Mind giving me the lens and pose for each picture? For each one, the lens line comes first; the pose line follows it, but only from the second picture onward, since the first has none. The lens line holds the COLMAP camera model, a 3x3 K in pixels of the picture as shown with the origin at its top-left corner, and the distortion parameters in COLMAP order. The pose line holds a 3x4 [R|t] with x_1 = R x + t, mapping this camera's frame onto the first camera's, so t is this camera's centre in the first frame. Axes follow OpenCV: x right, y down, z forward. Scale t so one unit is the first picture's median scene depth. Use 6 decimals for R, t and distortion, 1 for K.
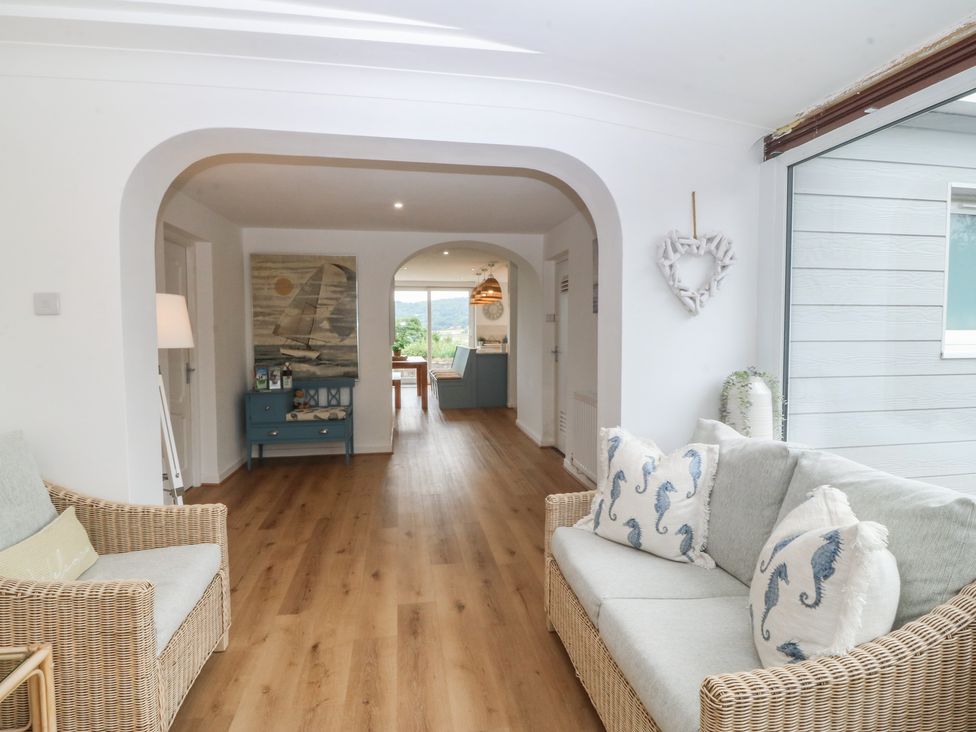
lens RADIAL K [[508.7, 0, 488.5], [0, 508.7, 361.4], [0, 0, 1]] dist [-0.000997, -0.012913]
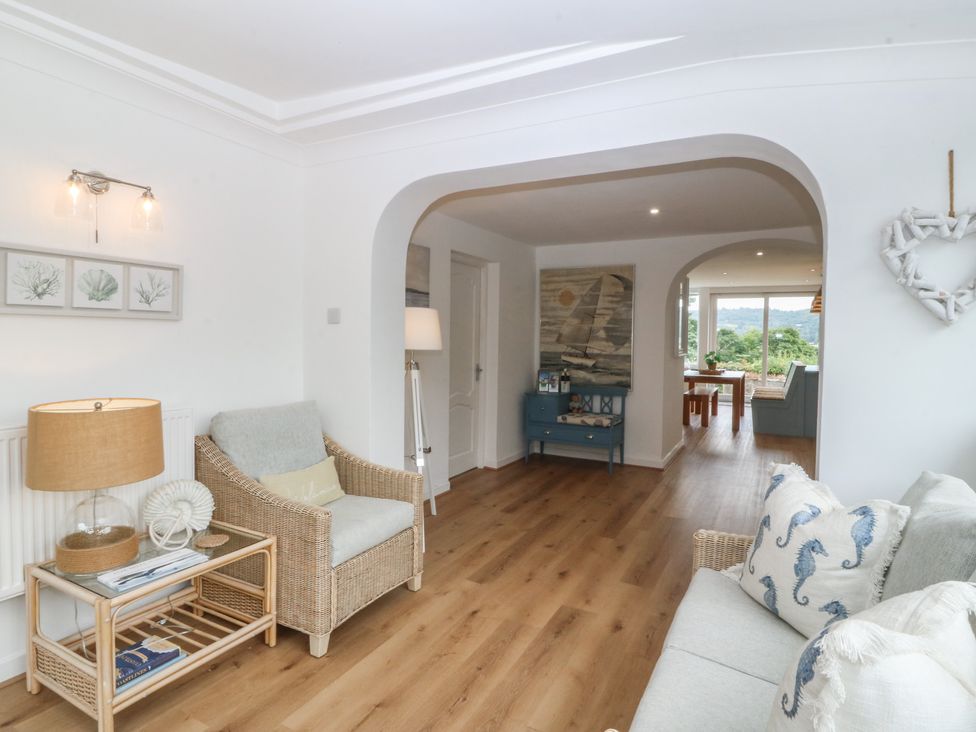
lens RADIAL K [[530.4, 0, 505.9], [0, 530.4, 364.3], [0, 0, 1]] dist [0.001448, -0.013940]
pose [[0.800020, 0.045842, -0.598219, 0.358608], [-0.056051, 0.998427, 0.001551, -0.003252], [0.597349, 0.032290, 0.801331, 0.055290]]
